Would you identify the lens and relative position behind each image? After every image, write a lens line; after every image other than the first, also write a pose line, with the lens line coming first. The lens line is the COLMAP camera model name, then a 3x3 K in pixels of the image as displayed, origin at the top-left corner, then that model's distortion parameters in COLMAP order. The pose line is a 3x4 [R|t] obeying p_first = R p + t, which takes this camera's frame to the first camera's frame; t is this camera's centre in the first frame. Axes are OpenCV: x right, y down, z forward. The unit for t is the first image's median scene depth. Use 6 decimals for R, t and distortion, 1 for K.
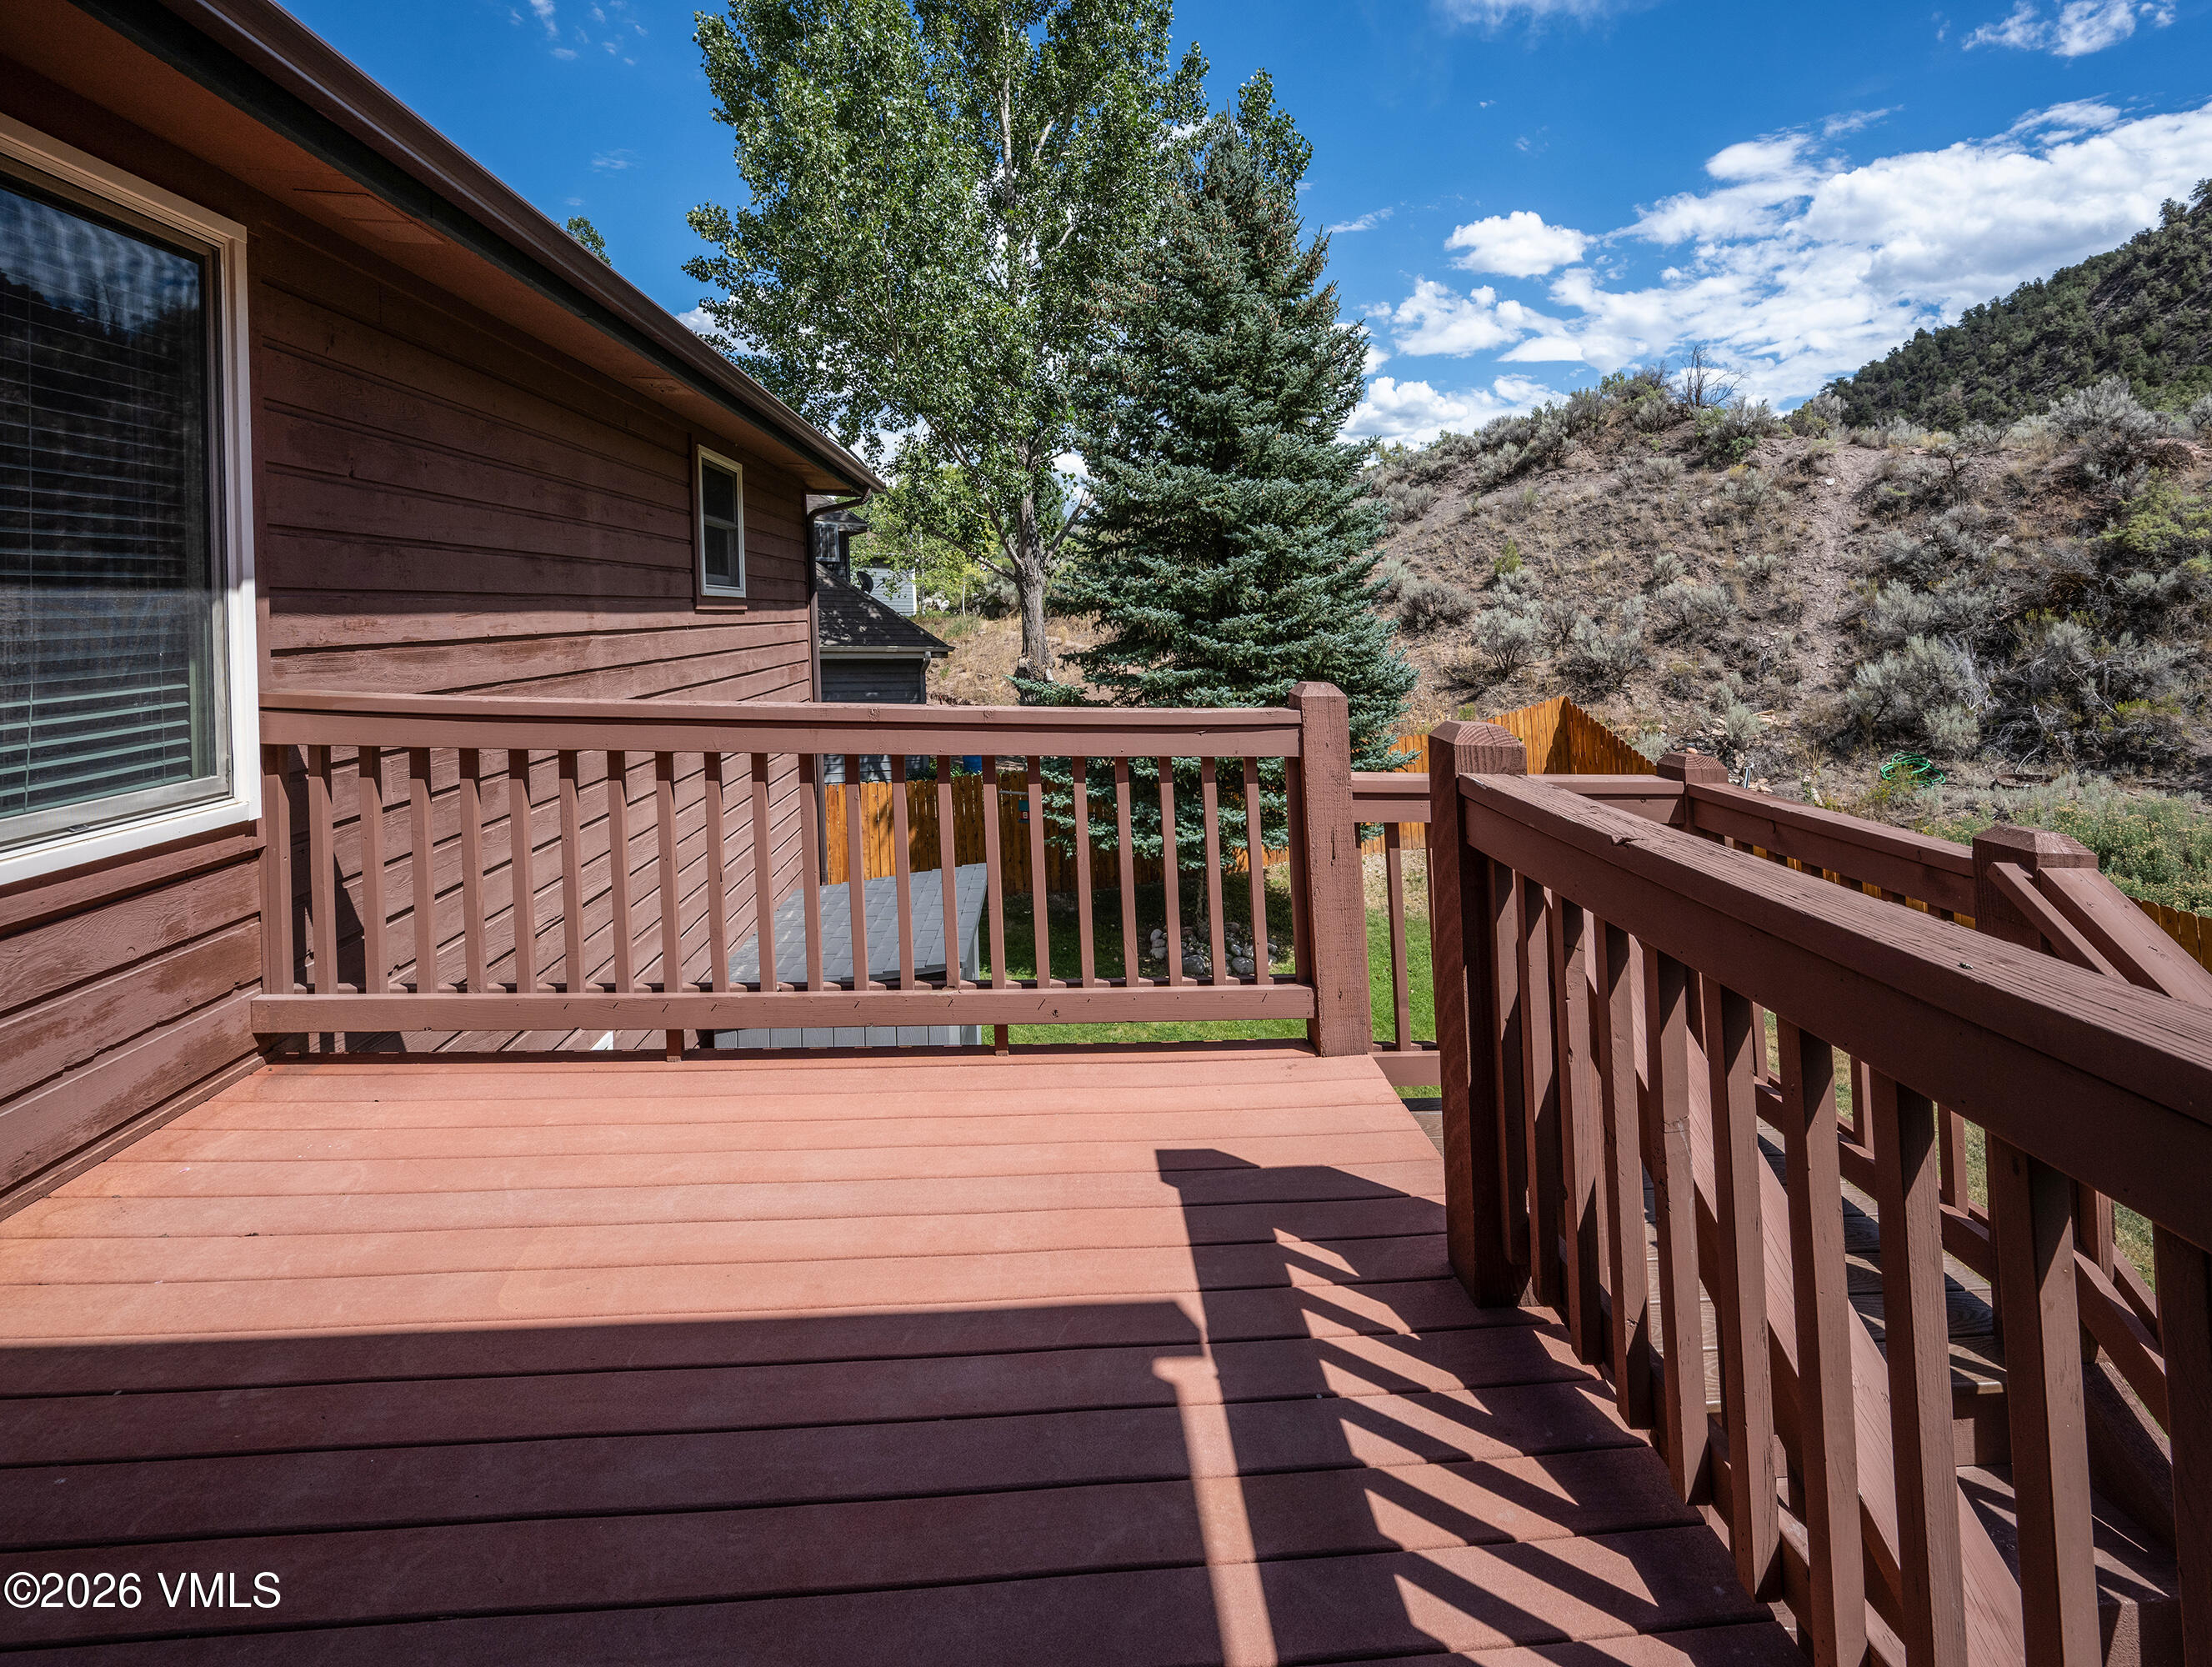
lens RADIAL K [[942.4, 0, 1106.0], [0, 942.4, 833.5], [0, 0, 1]] dist [-0.000025, -0.000565]
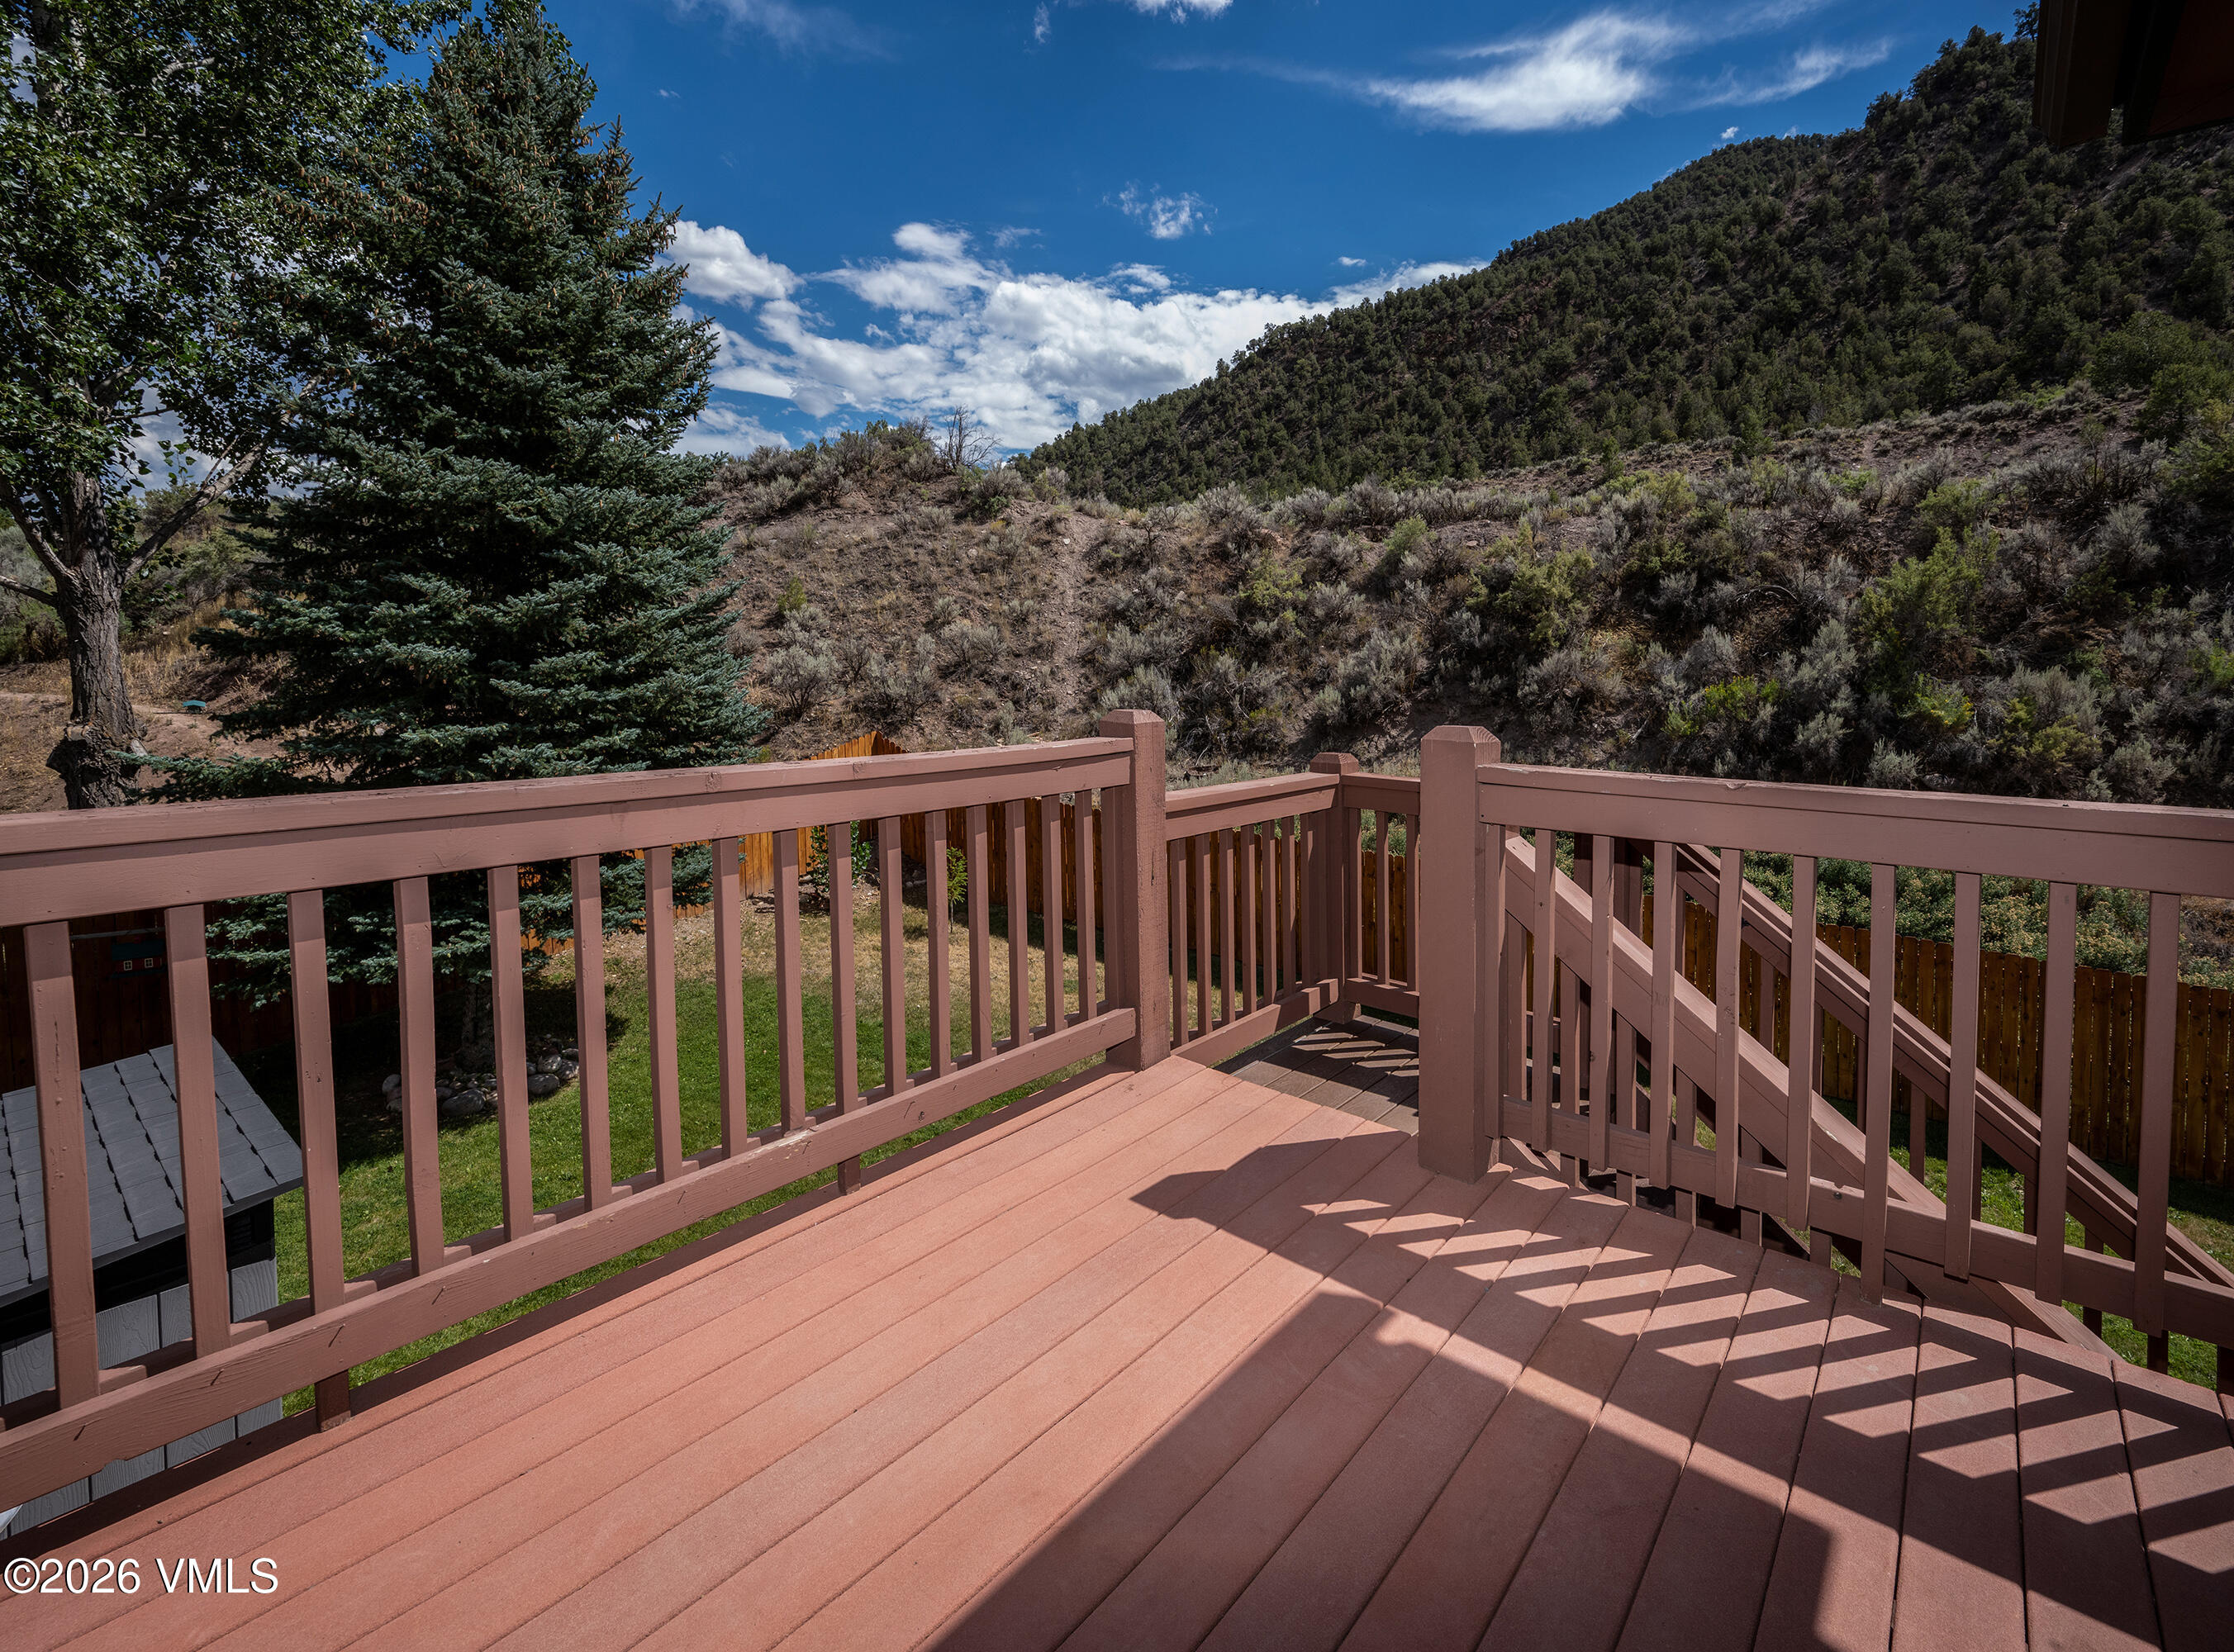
lens RADIAL K [[971.9, 0, 1119.9], [0, 971.9, 917.6], [0, 0, 1]] dist [-0.000457, 0.000025]
pose [[0.694912, -0.192587, 0.692826, -0.140042], [0.168111, 0.980280, 0.103874, -0.012702], [-0.699168, 0.044288, 0.713584, 0.066970]]
